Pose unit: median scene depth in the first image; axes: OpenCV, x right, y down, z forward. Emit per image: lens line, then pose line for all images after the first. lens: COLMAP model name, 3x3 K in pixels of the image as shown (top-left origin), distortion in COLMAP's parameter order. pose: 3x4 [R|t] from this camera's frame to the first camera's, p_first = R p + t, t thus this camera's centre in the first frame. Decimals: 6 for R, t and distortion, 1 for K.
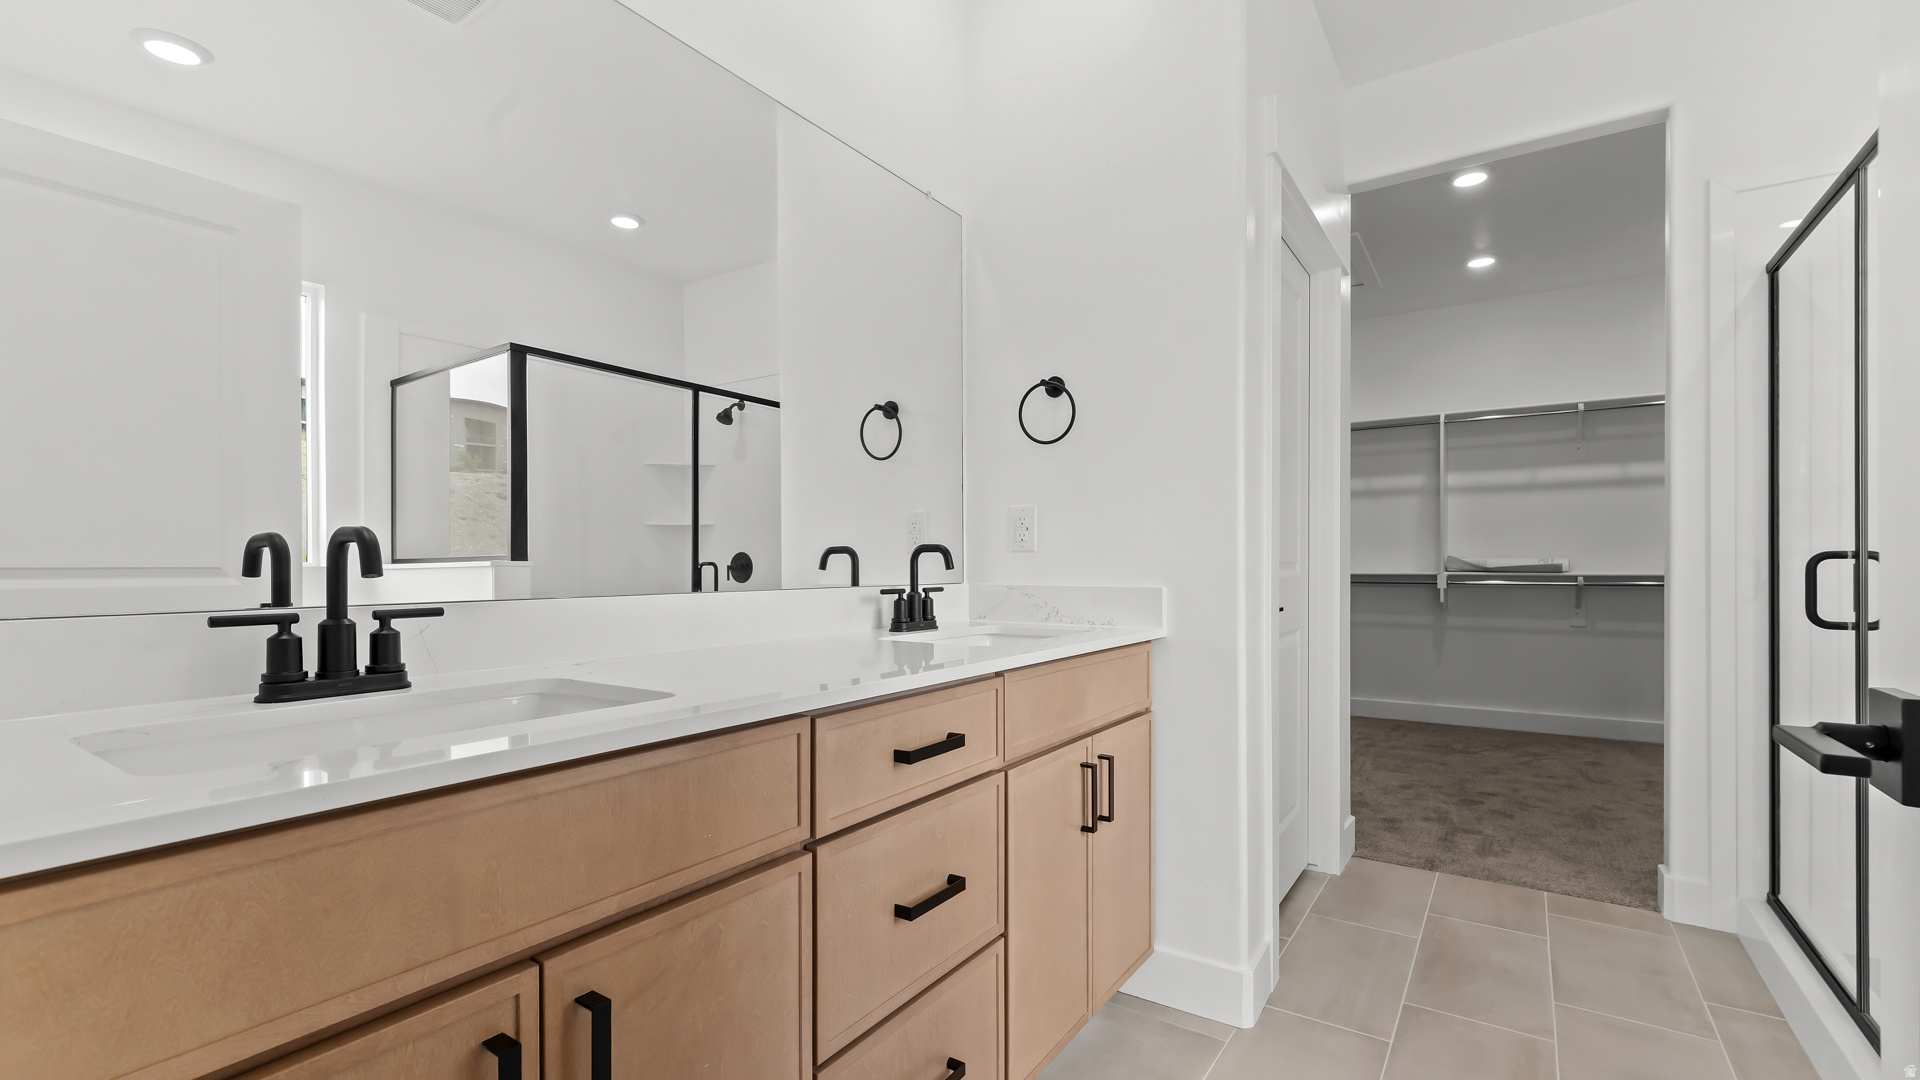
lens RADIAL K [[825.8, 0, 967.5], [0, 825.8, 551.0], [0, 0, 1]] dist [-0.002746, -0.000184]
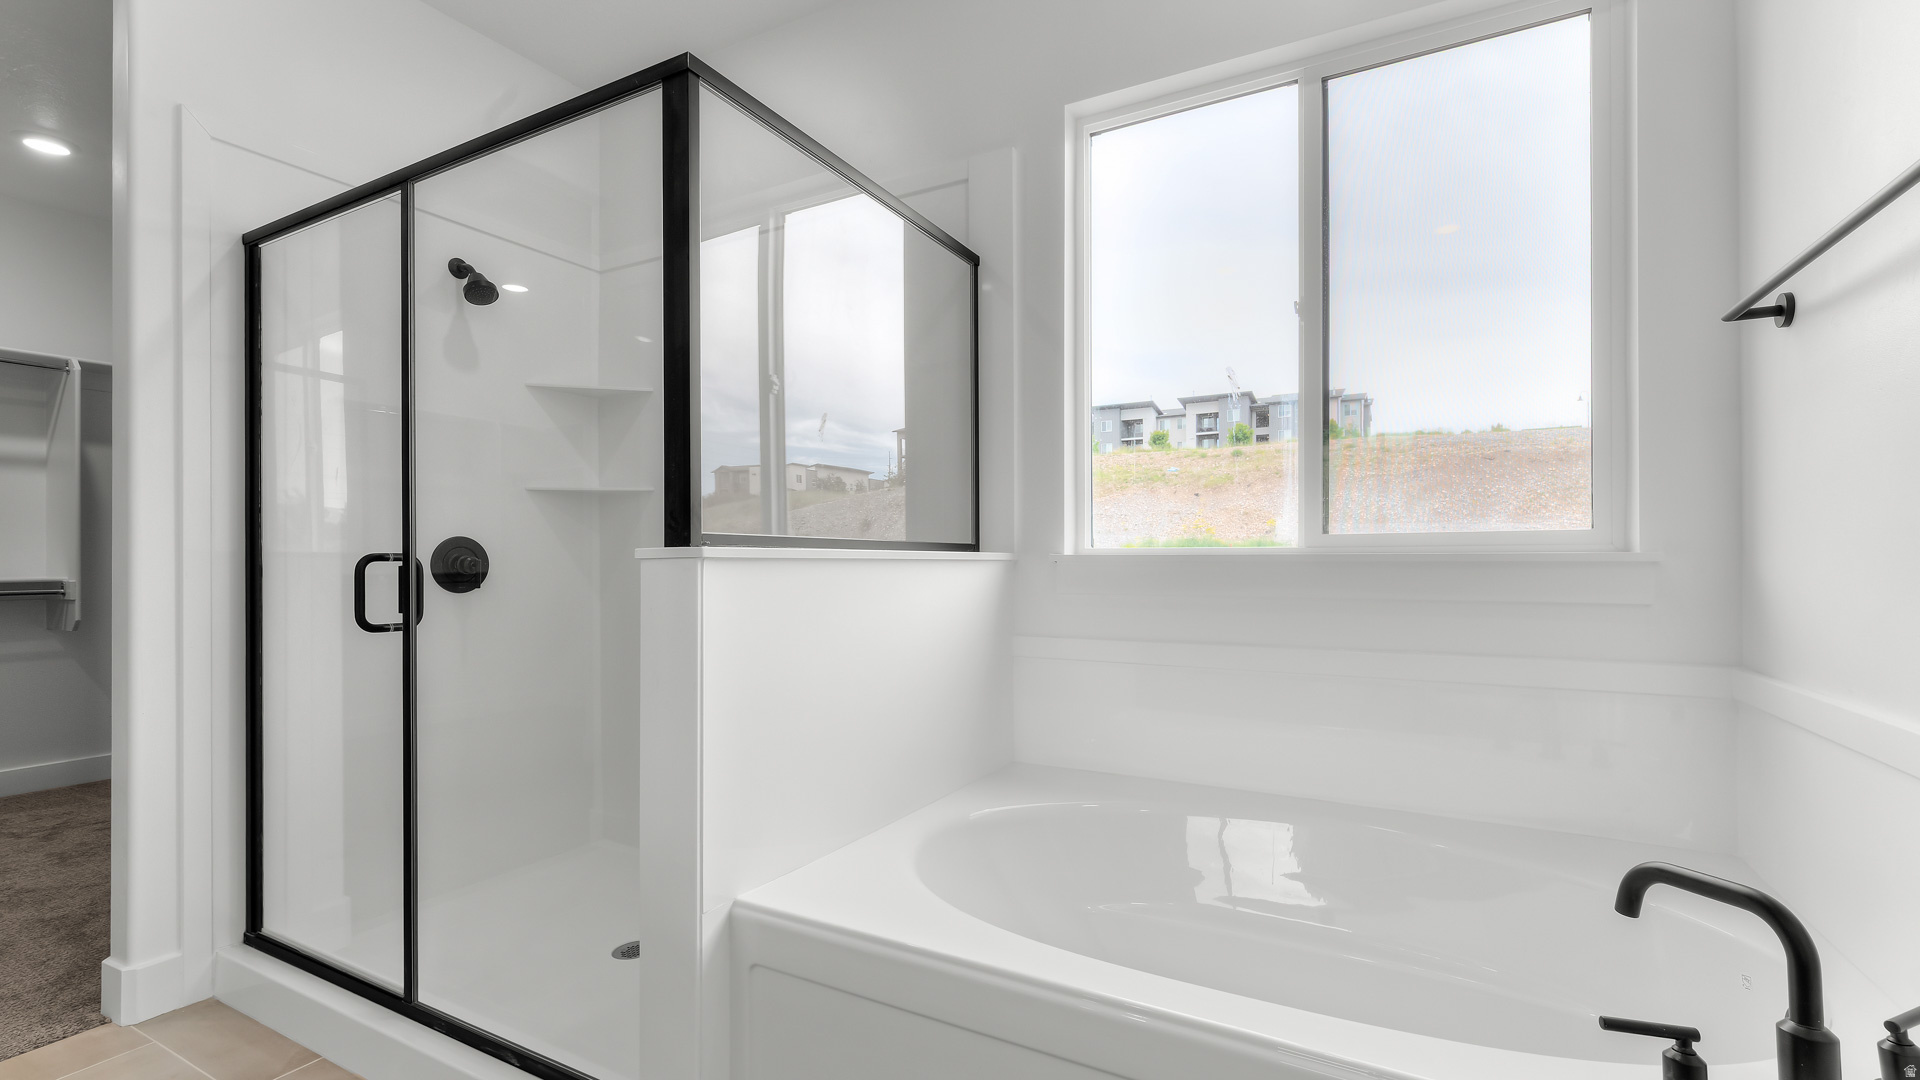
lens RADIAL K [[825.8, 0, 958.2], [0, 825.8, 549.5], [0, 0, 1]] dist [-0.002746, -0.000184]
pose [[-0.084847, -0.004886, 0.996382, 0.006277], [0.003925, 0.999979, 0.005238, -0.003527], [-0.996386, 0.004356, -0.084826, 0.205328]]
